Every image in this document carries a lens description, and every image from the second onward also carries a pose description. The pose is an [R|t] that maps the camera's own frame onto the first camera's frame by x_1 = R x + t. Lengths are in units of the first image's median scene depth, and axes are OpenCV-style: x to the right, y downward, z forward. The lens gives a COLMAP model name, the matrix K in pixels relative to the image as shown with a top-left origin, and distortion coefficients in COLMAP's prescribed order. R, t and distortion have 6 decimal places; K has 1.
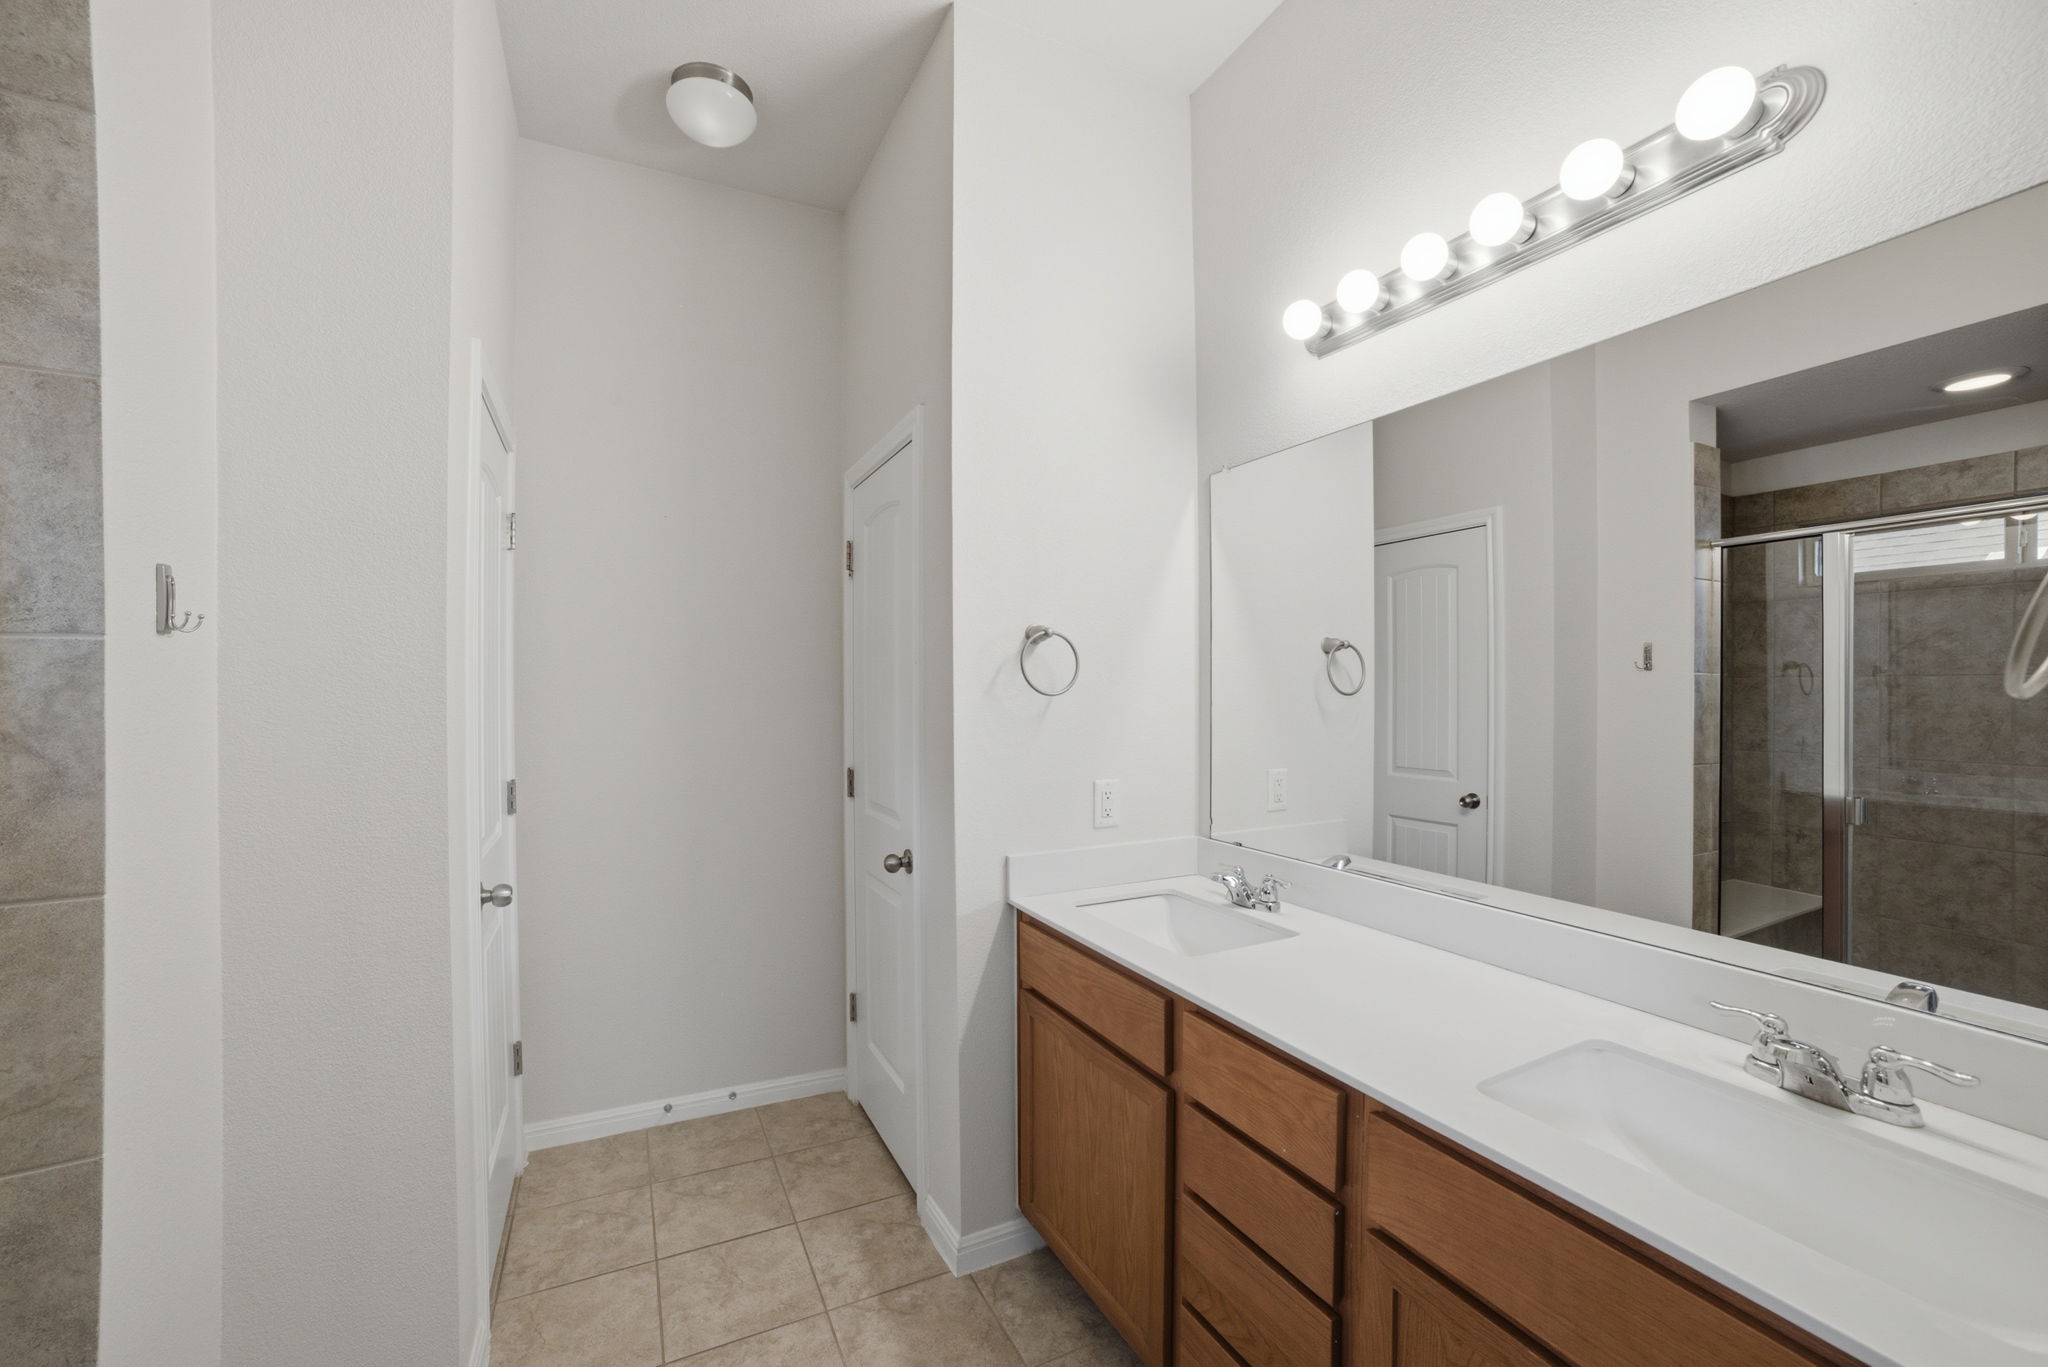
lens RADIAL K [[824.7, 0, 1020.0], [0, 824.7, 690.2], [0, 0, 1]] dist [-0.082967, 0.034441]
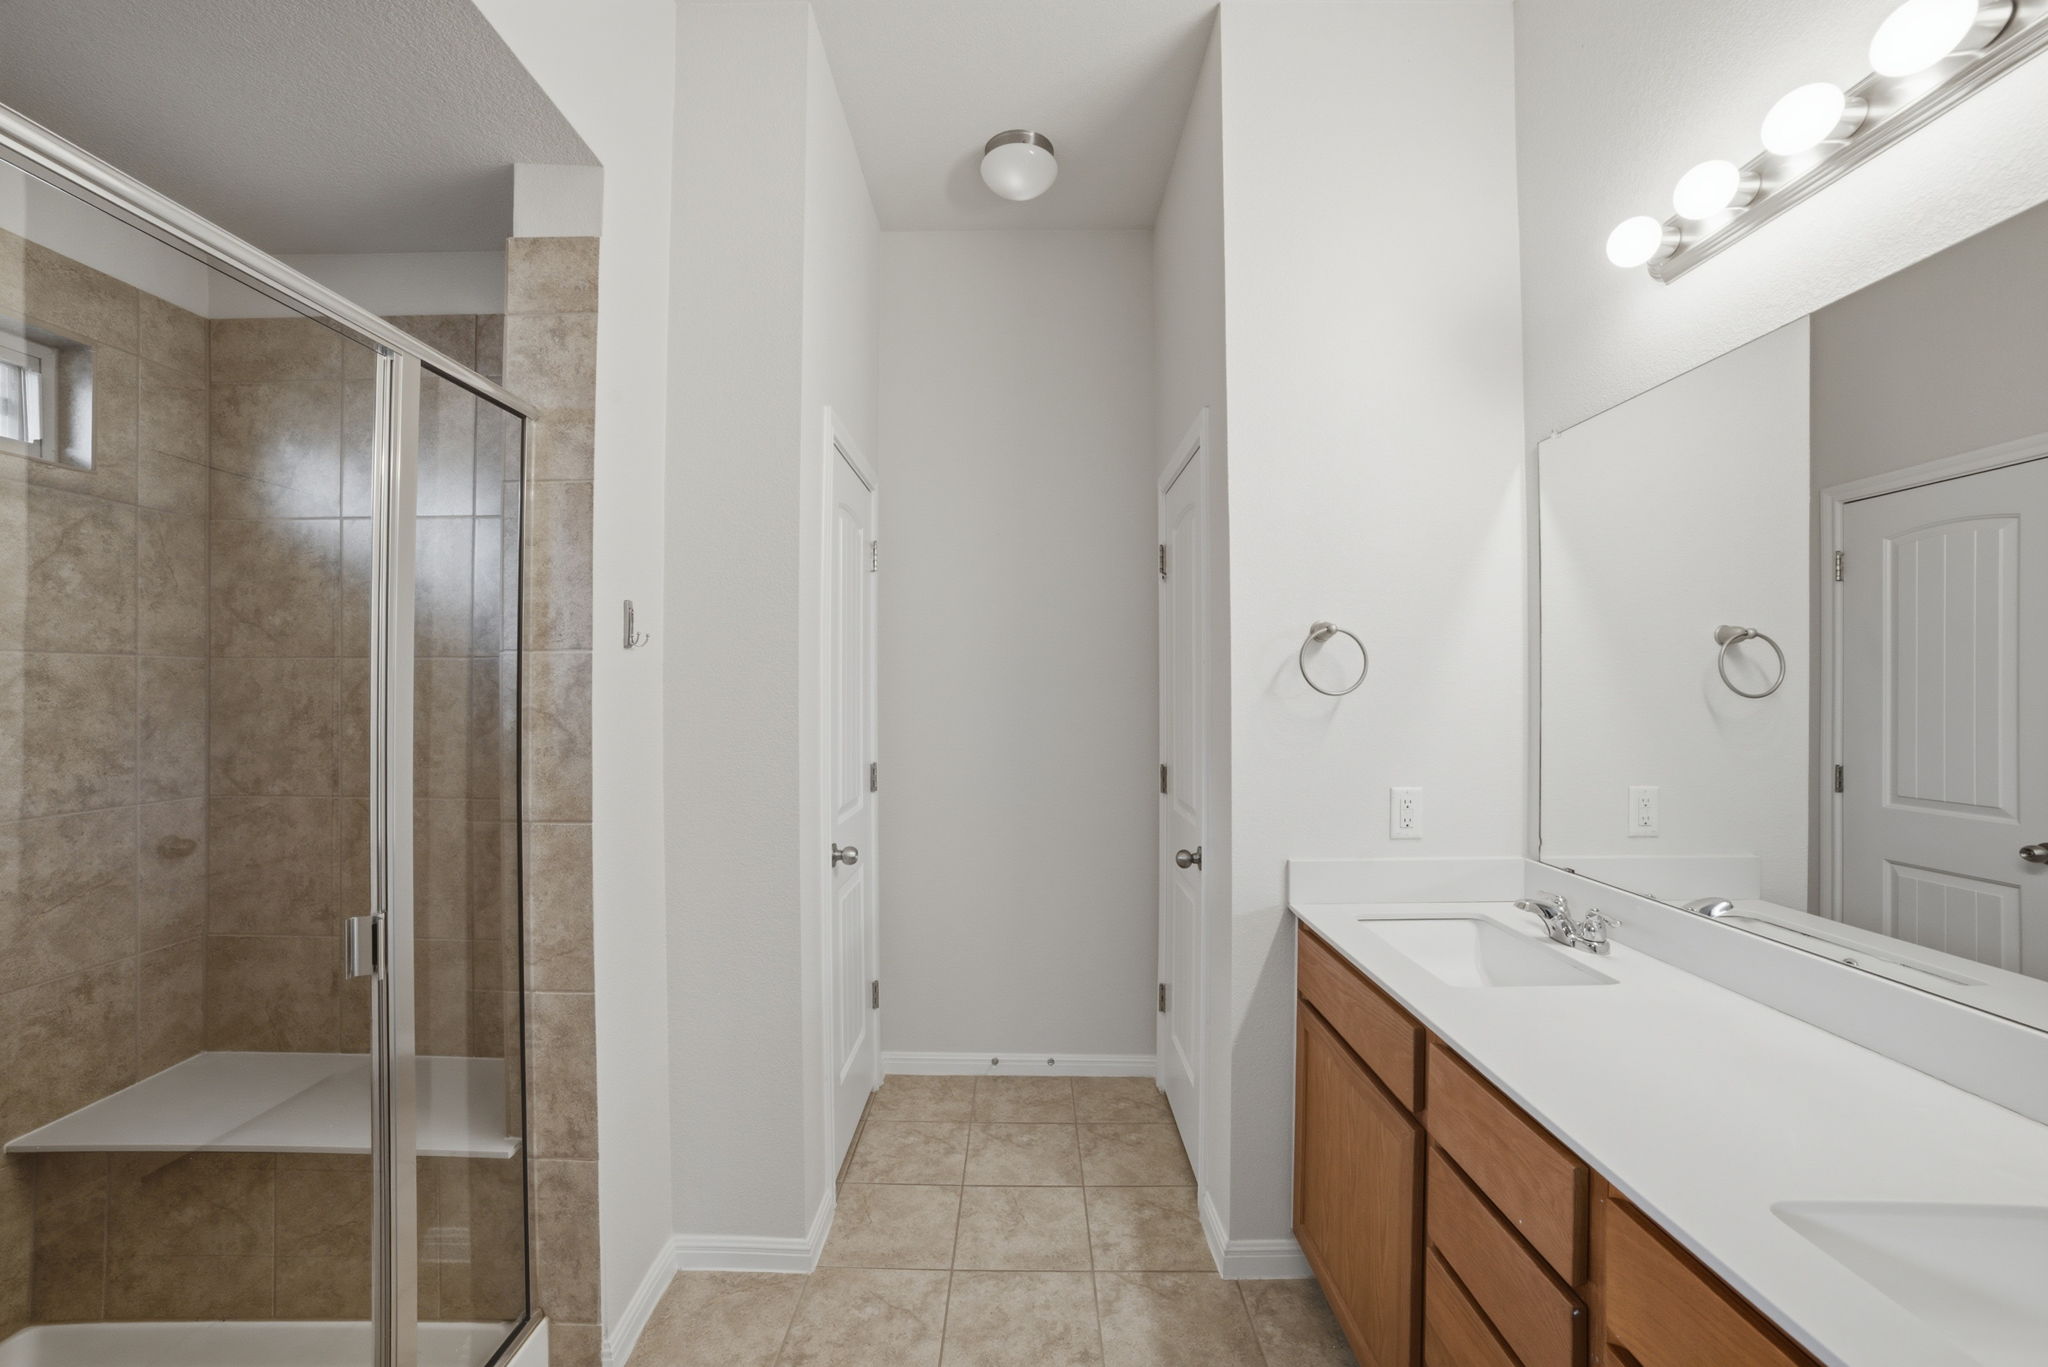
lens RADIAL K [[825.9, 0, 1015.5], [0, 825.9, 686.4], [0, 0, 1]] dist [-0.085072, 0.035422]
pose [[0.889218, 0.001589, -0.457480, 0.136289], [-0.004134, 0.999981, -0.004561, 0.002010], [0.457465, 0.005947, 0.889208, -0.005429]]
